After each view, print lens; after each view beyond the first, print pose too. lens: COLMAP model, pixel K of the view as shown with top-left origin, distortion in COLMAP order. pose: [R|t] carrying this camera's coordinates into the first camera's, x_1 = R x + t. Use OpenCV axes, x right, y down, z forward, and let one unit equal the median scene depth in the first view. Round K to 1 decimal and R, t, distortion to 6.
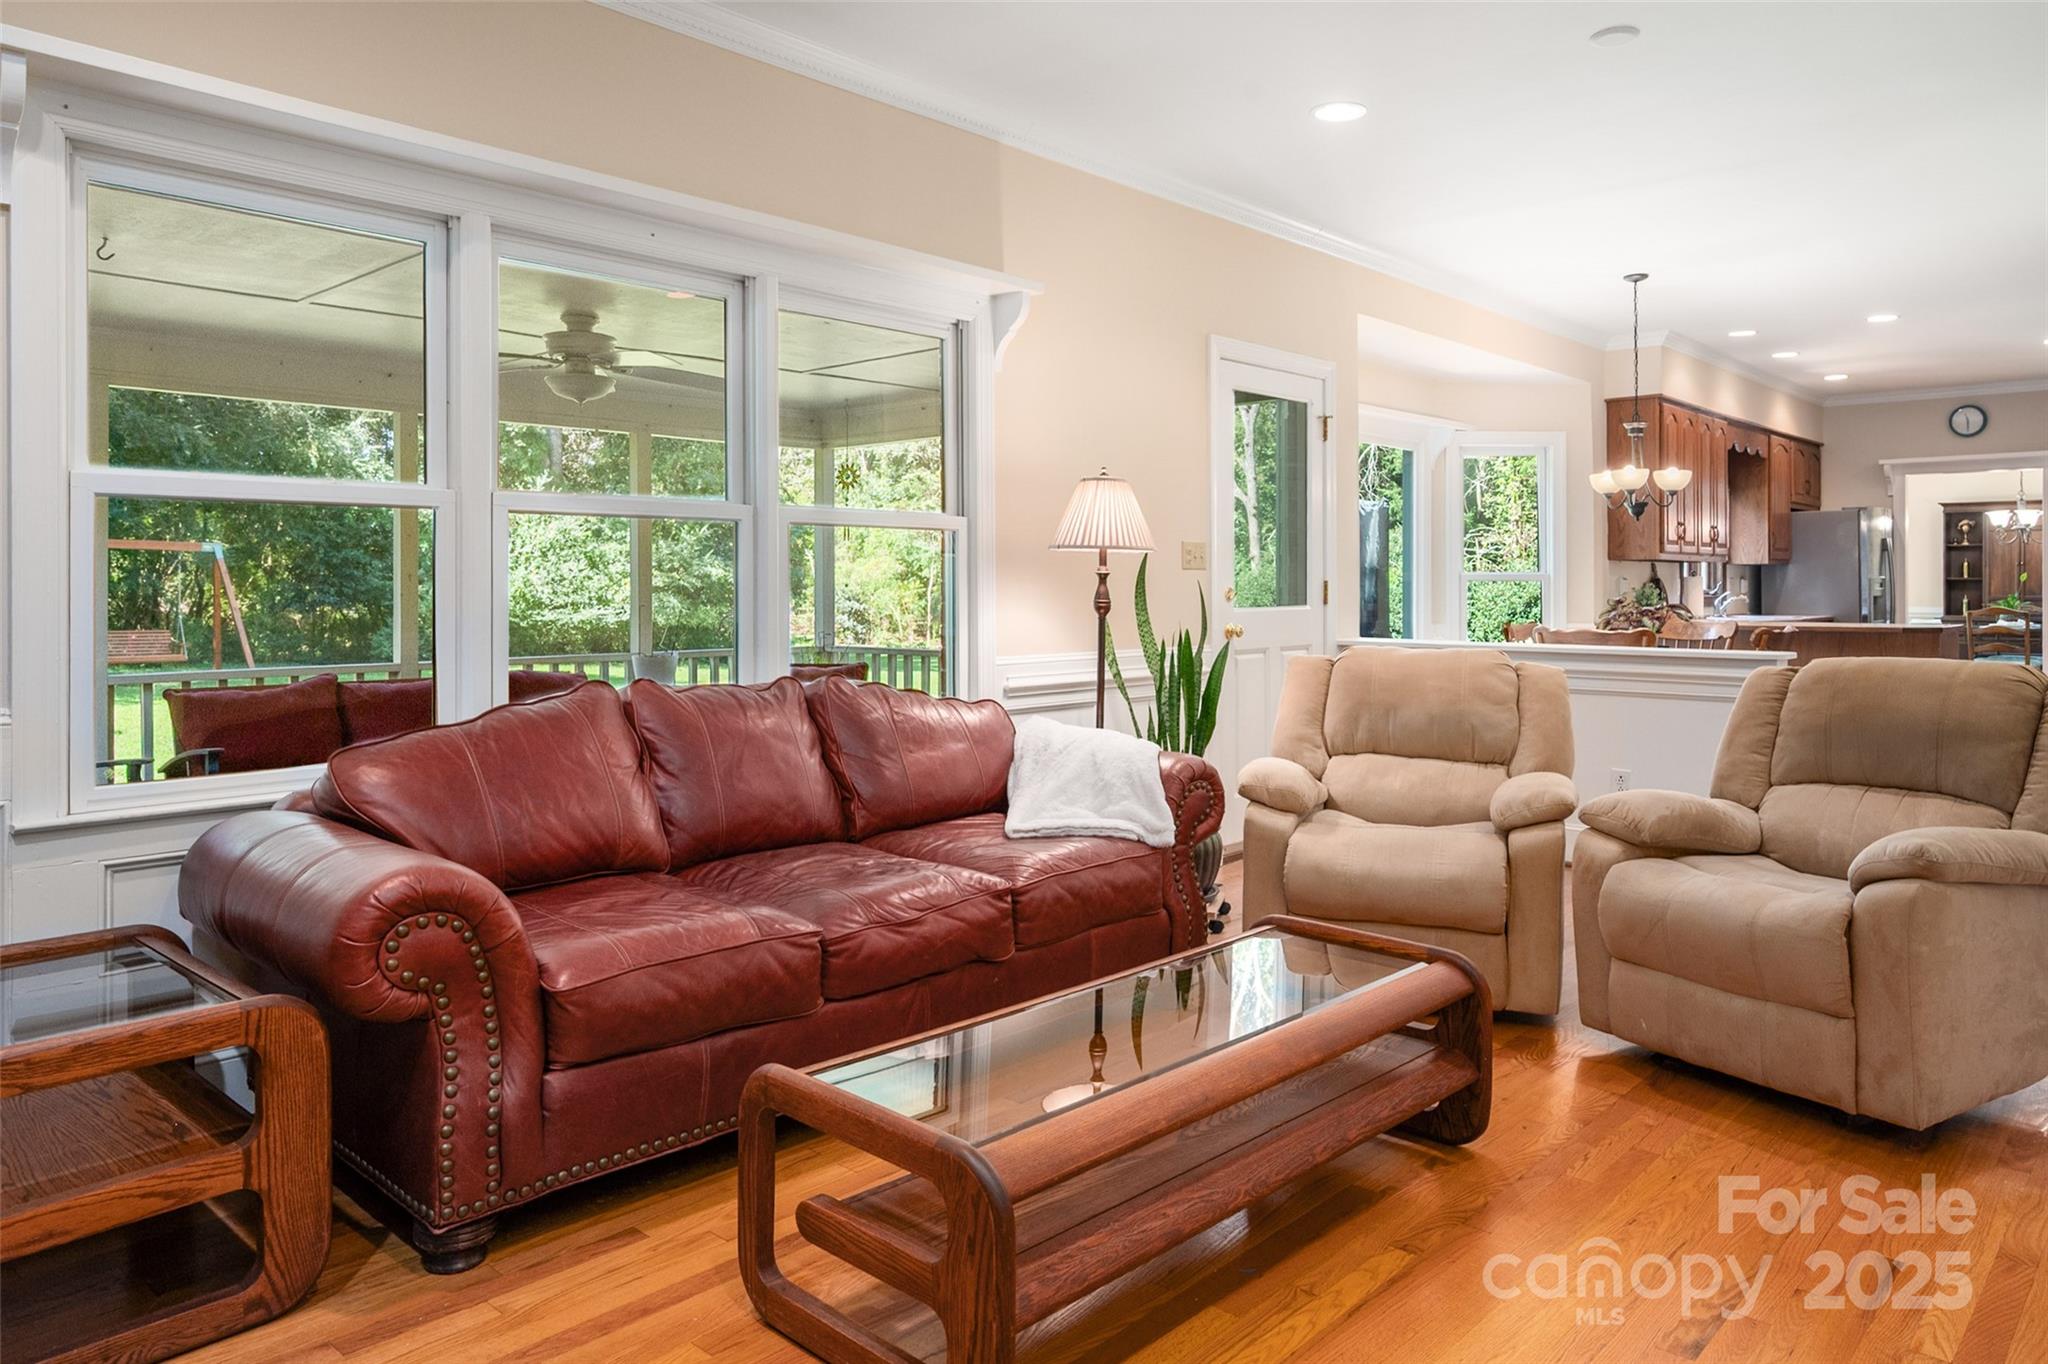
lens RADIAL K [[1367.0, 0, 993.7], [0, 1367.0, 592.3], [0, 0, 1]] dist [-0.007002, -0.002844]
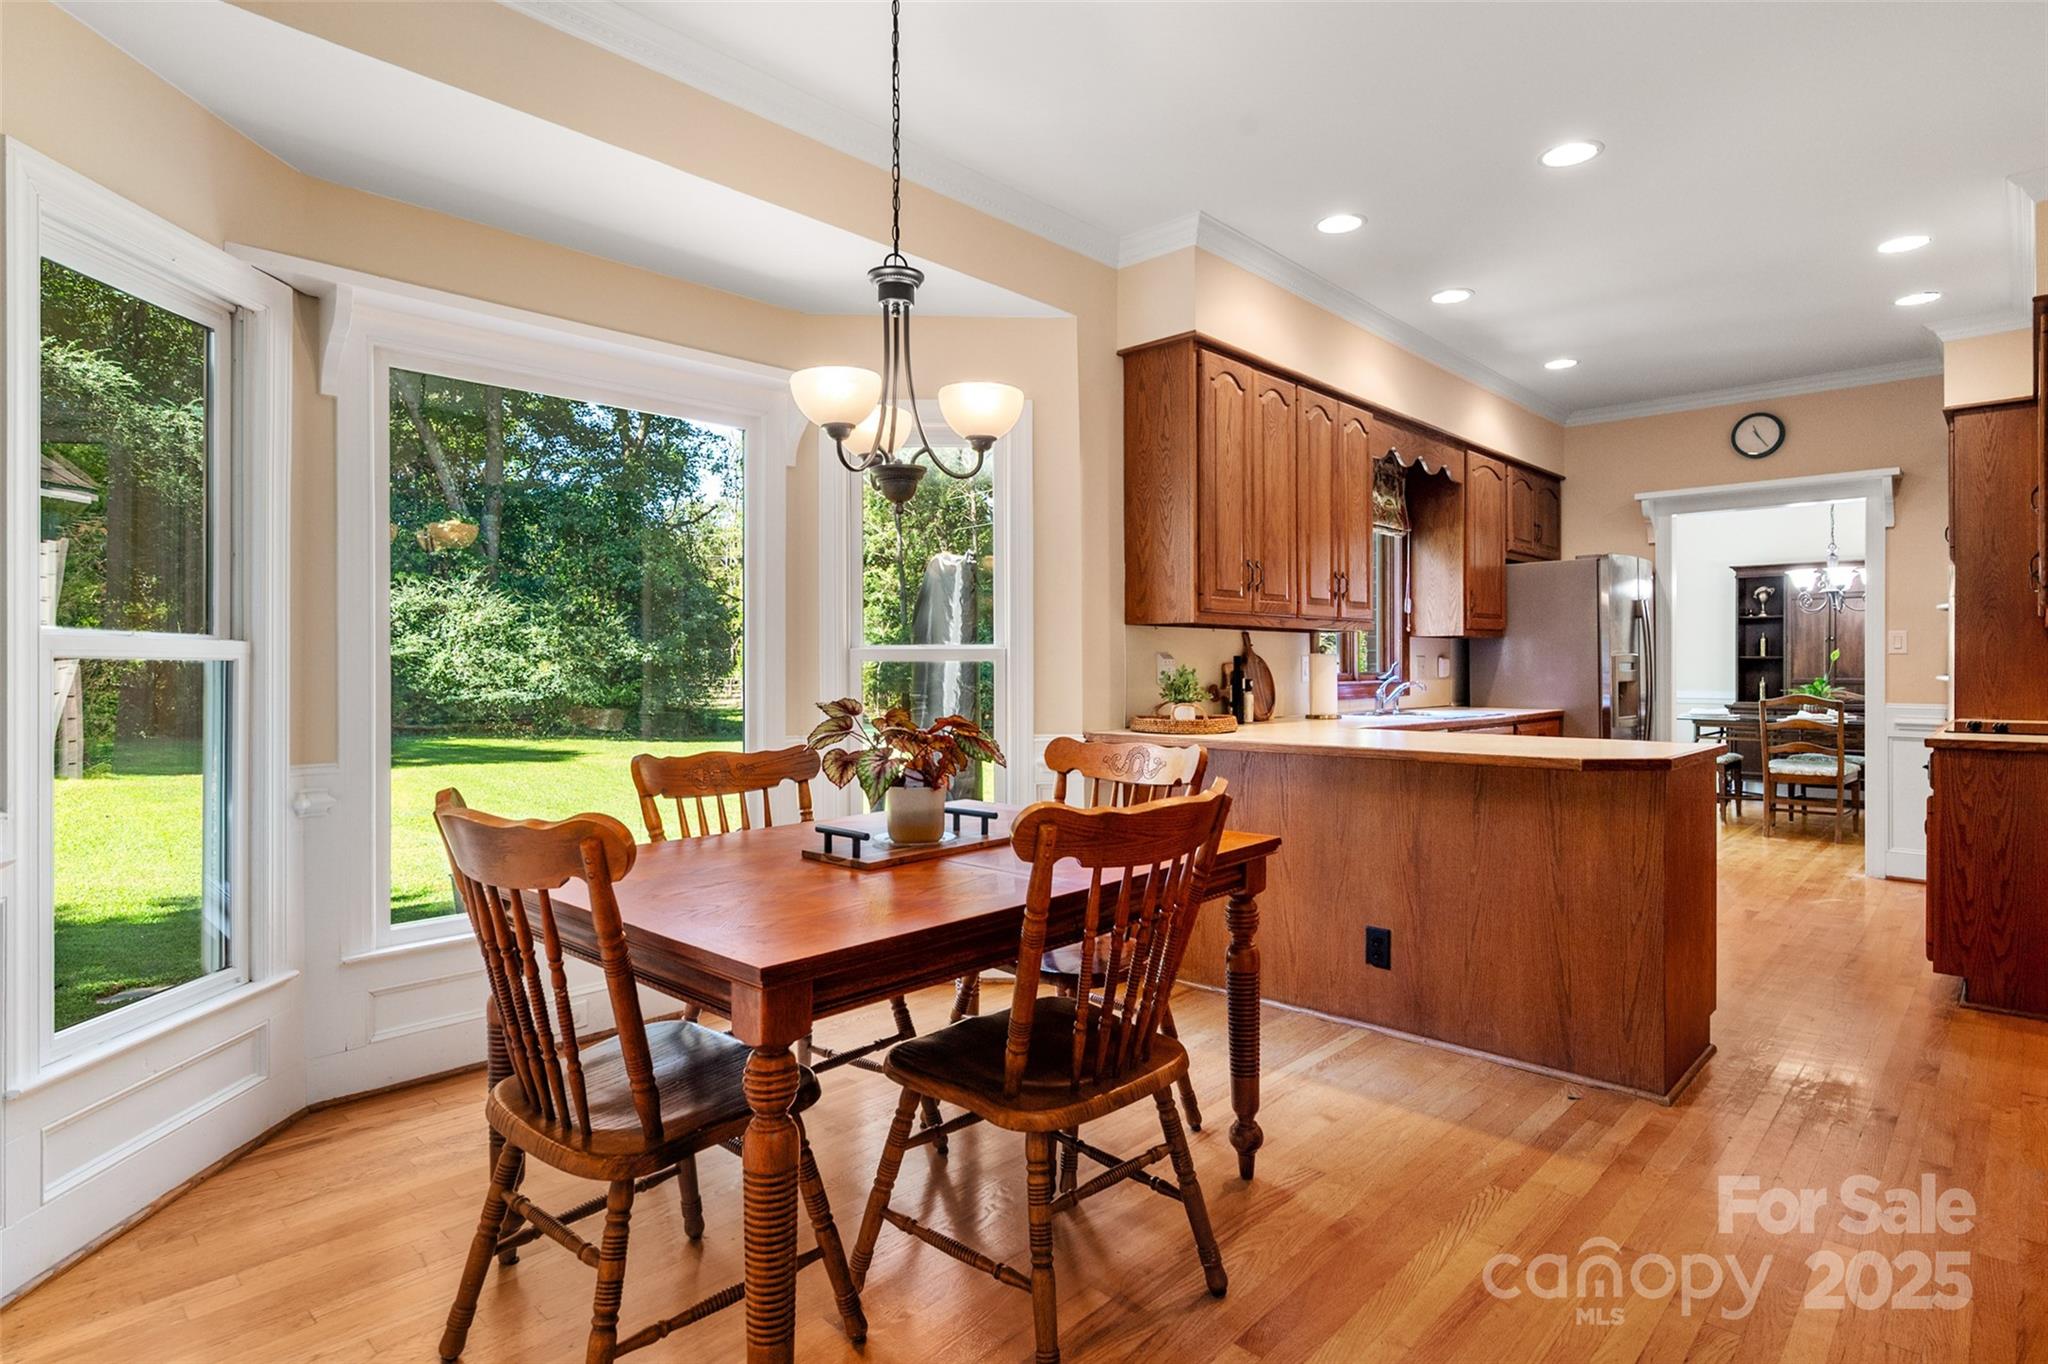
lens RADIAL K [[1049.1, 0, 1019.4], [0, 1049.1, 677.9], [0, 0, 1]] dist [0.001441, 0.000814]
pose [[0.999972, -0.001572, -0.007349, 0.298540], [0.001619, 0.999978, 0.006468, -0.002651], [0.007339, -0.006480, 0.999952, 0.400507]]
